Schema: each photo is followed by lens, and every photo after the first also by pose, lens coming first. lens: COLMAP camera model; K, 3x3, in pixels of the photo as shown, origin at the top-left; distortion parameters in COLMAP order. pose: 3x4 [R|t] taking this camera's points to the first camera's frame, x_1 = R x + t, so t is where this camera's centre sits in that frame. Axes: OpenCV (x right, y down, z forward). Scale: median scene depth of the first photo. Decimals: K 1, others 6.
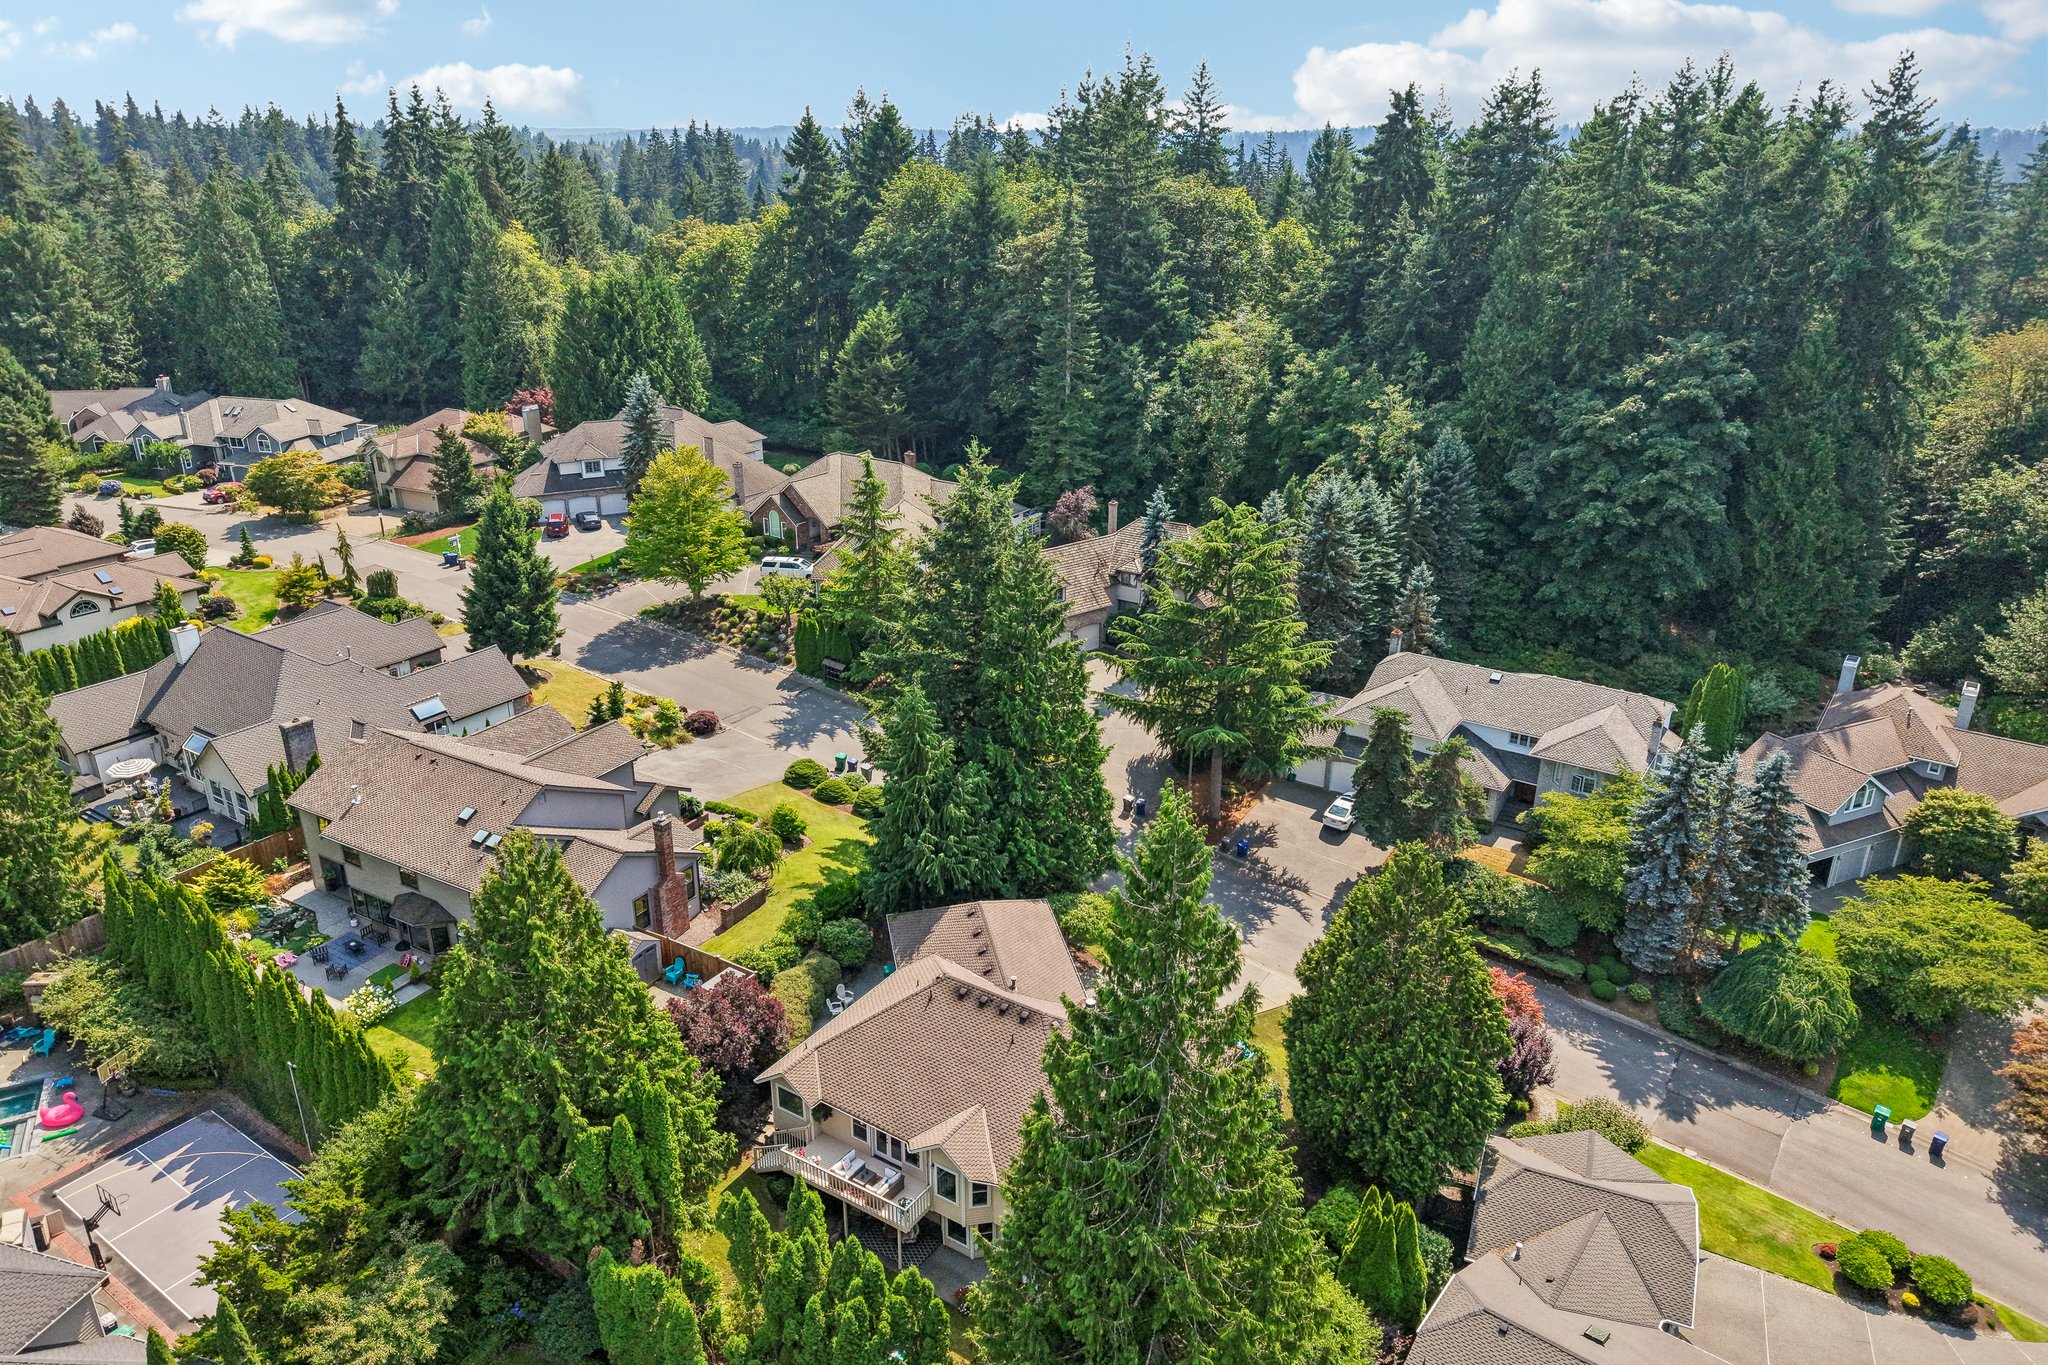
lens RADIAL K [[1369.0, 0, 1030.5], [0, 1369.0, 685.9], [0, 0, 1]] dist [0.033385, -0.039139]
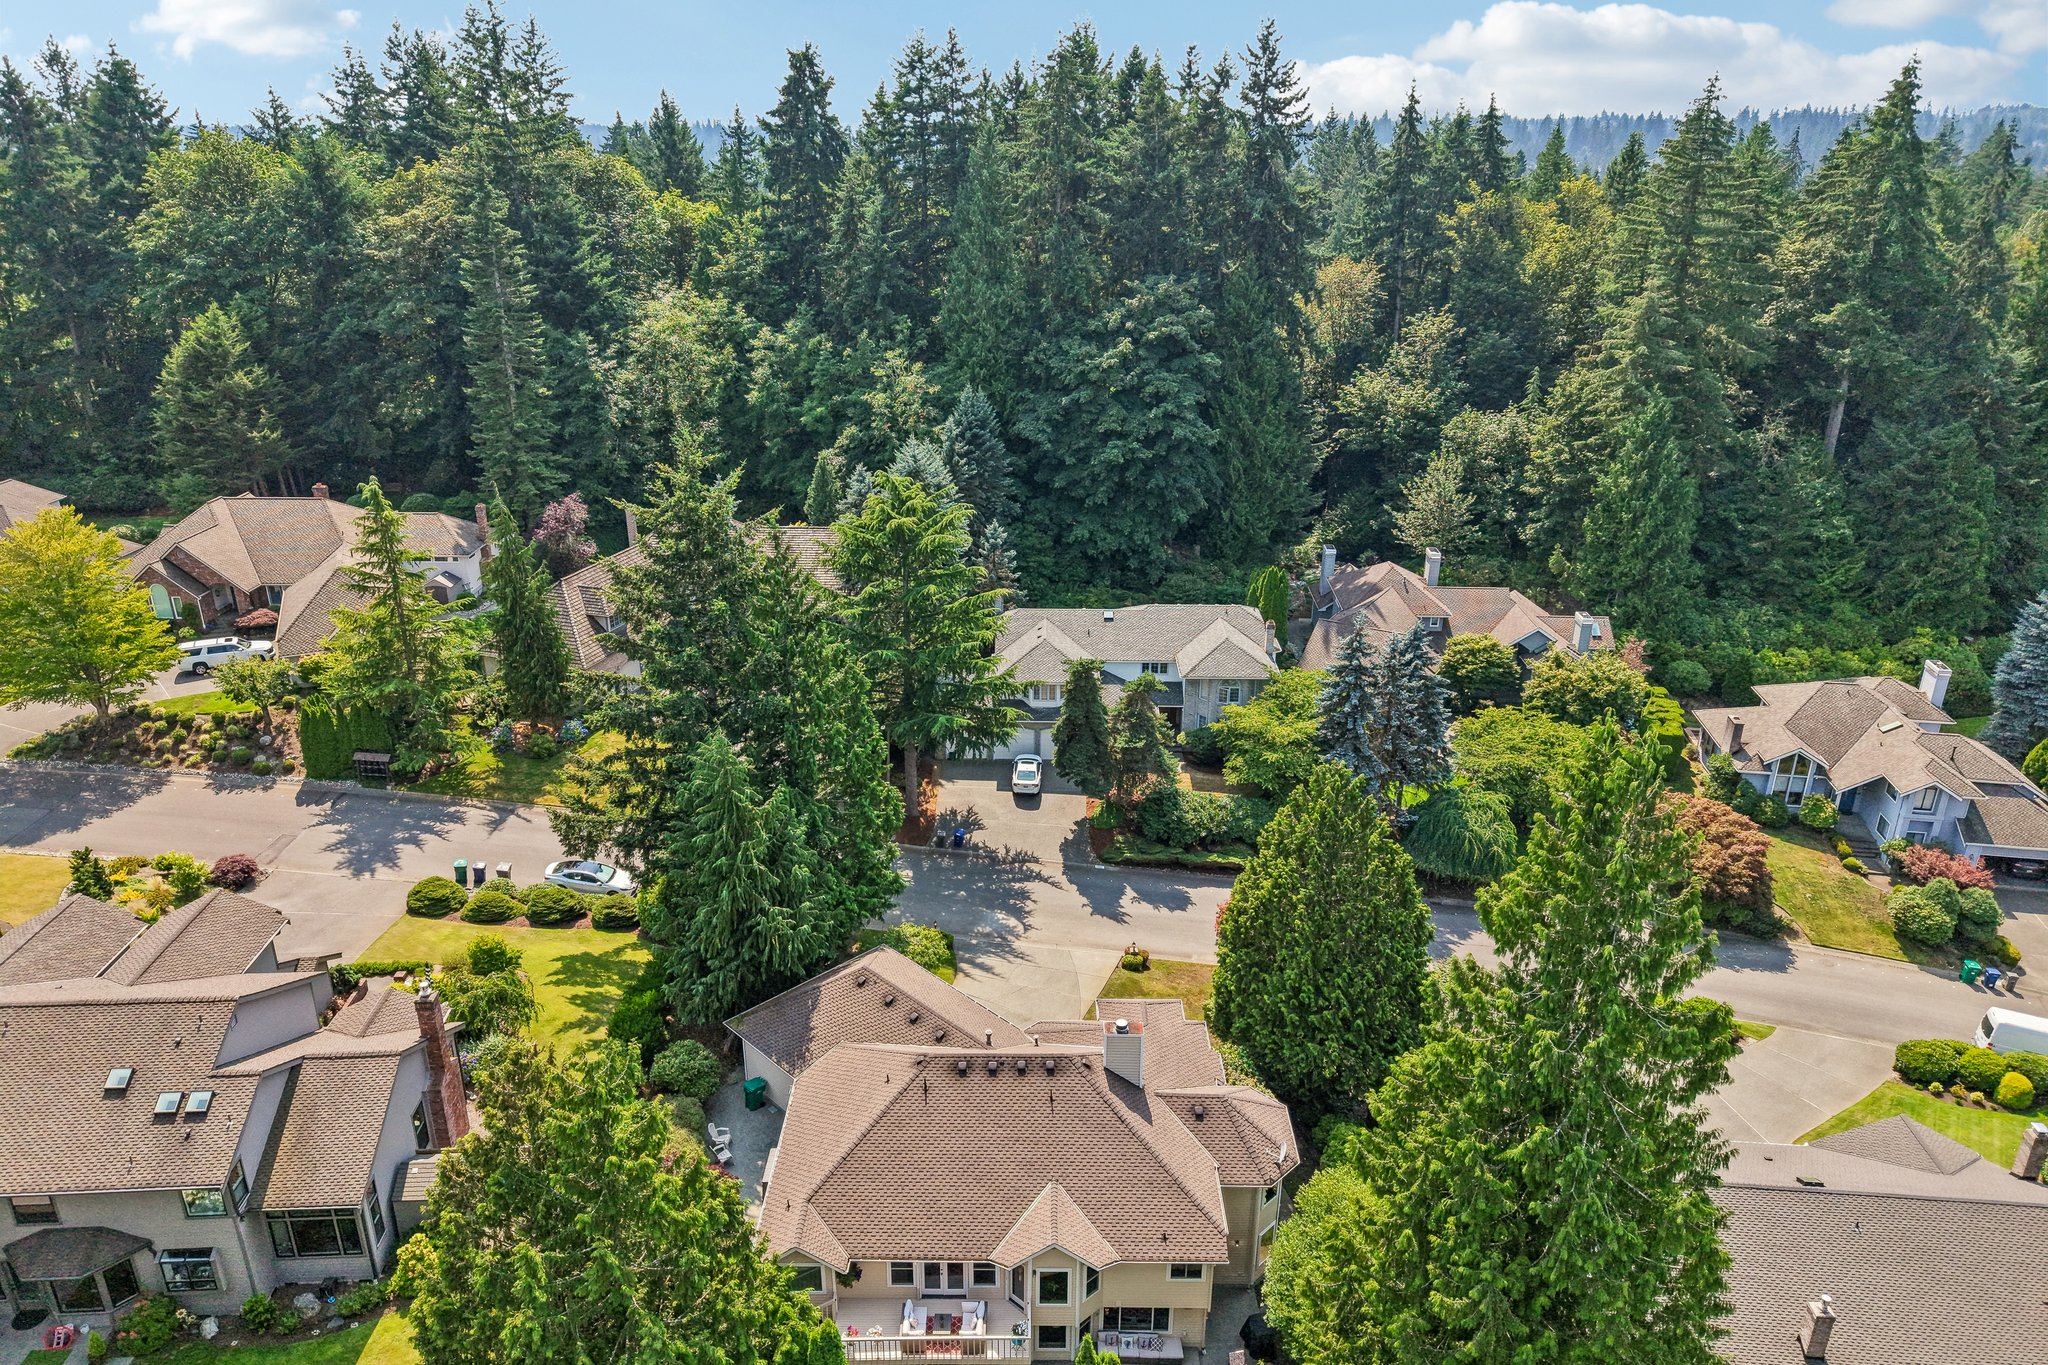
lens RADIAL K [[1369.0, 0, 1027.3], [0, 1369.0, 679.1], [0, 0, 1]] dist [0.033385, -0.039139]
pose [[0.837659, -0.204524, 0.506456, -0.239926], [0.205113, 0.977171, 0.055367, -0.028127], [-0.506218, 0.057502, 0.860487, 0.149338]]
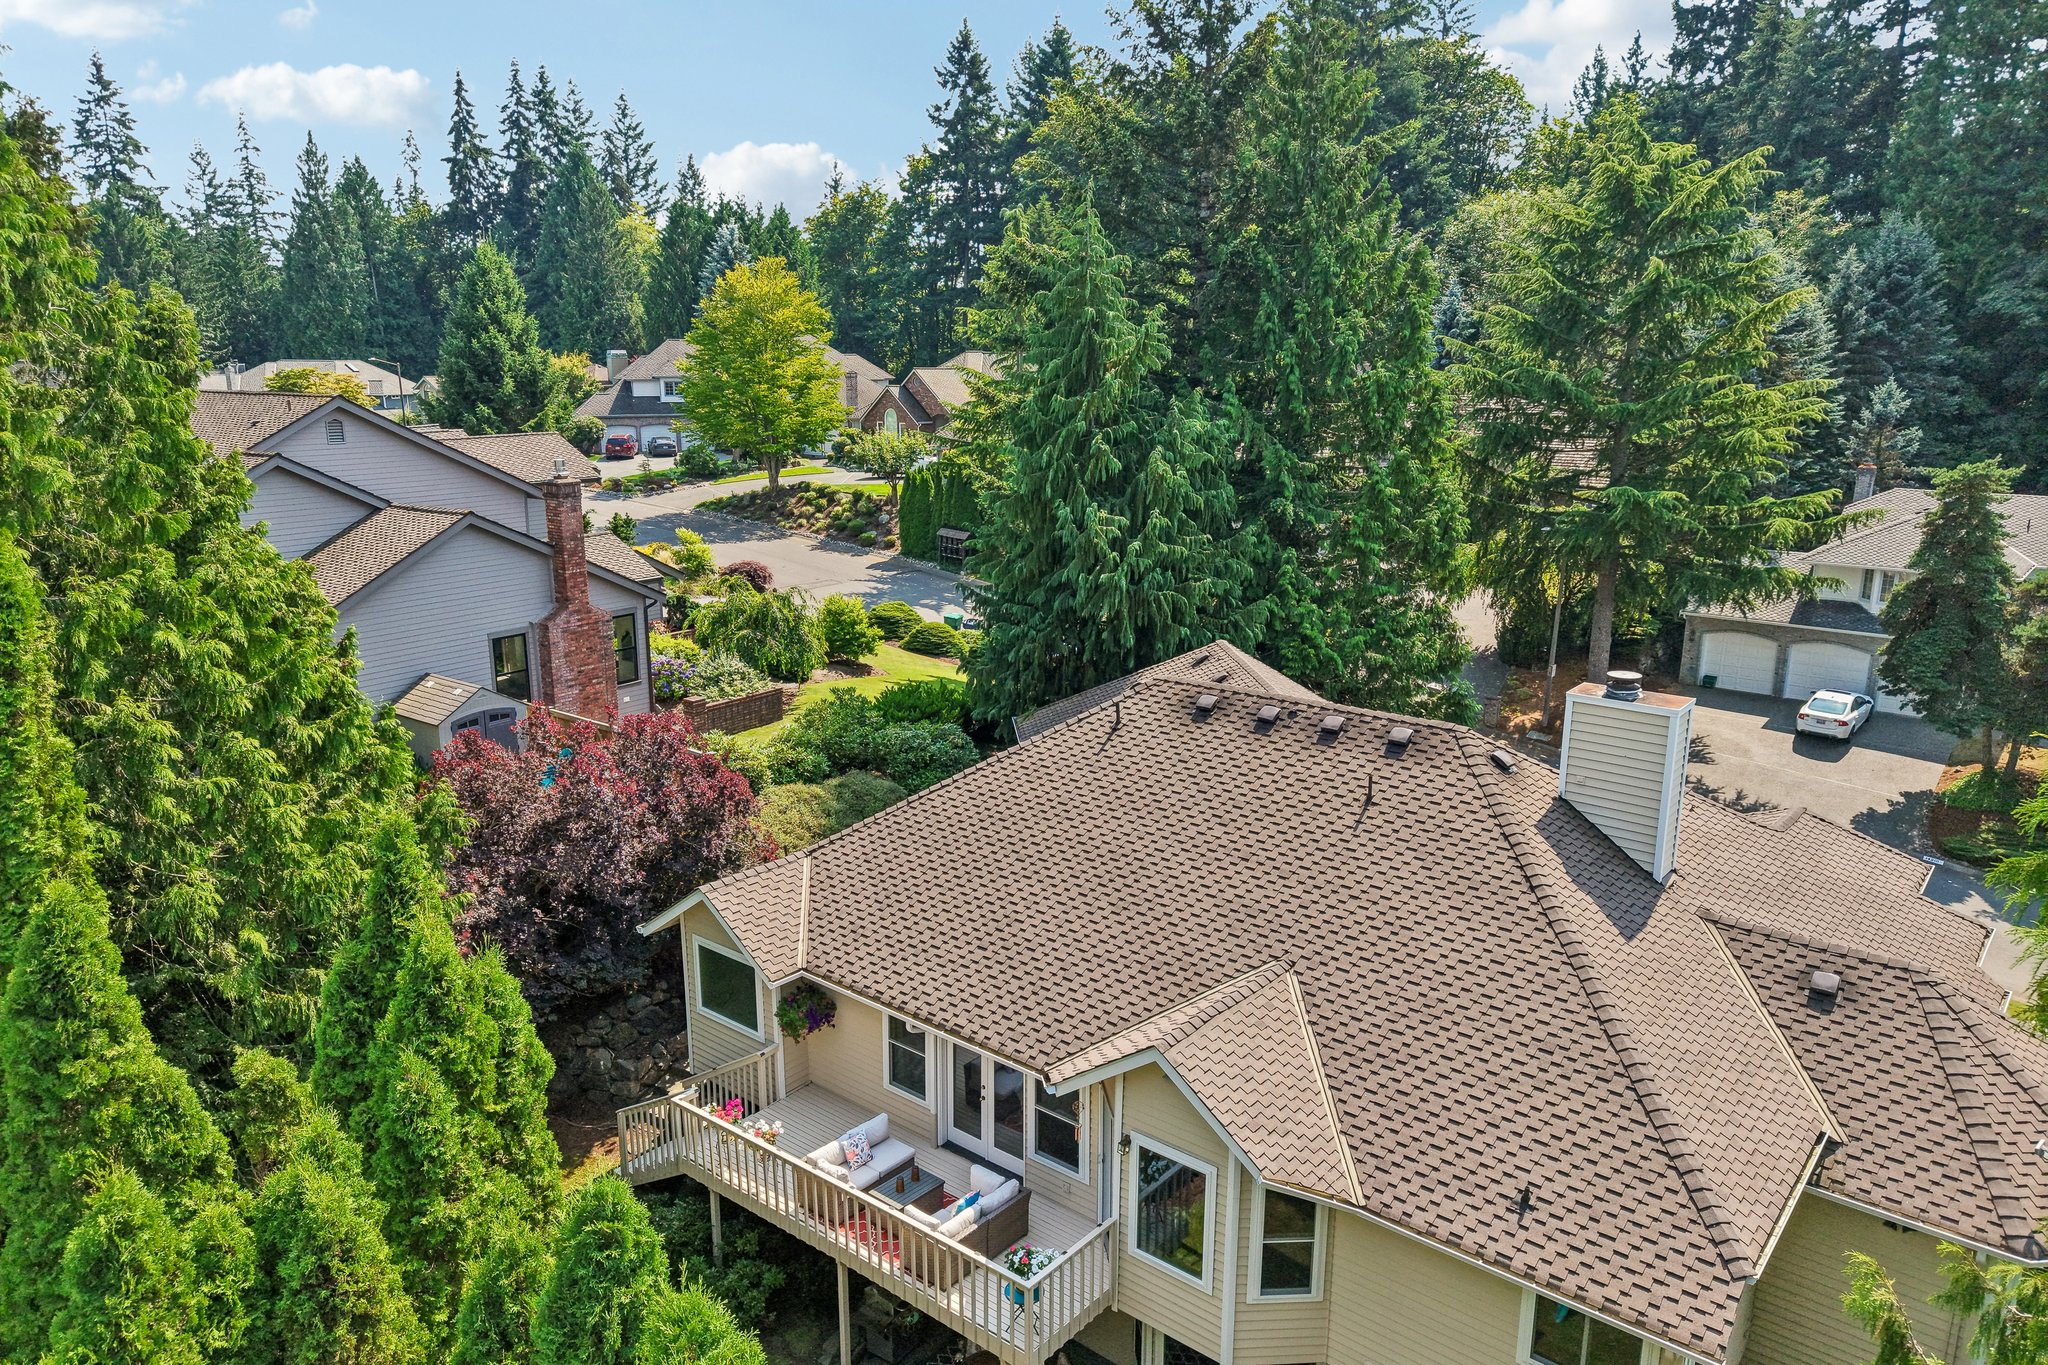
lens RADIAL K [[1369.0, 0, 1025.4], [0, 1369.0, 685.4], [0, 0, 1]] dist [0.033385, -0.039139]
pose [[0.993344, 0.023496, -0.112762, -0.034600], [-0.039549, 0.989032, -0.142310, 0.166534], [0.108182, 0.145823, 0.983378, 0.389664]]
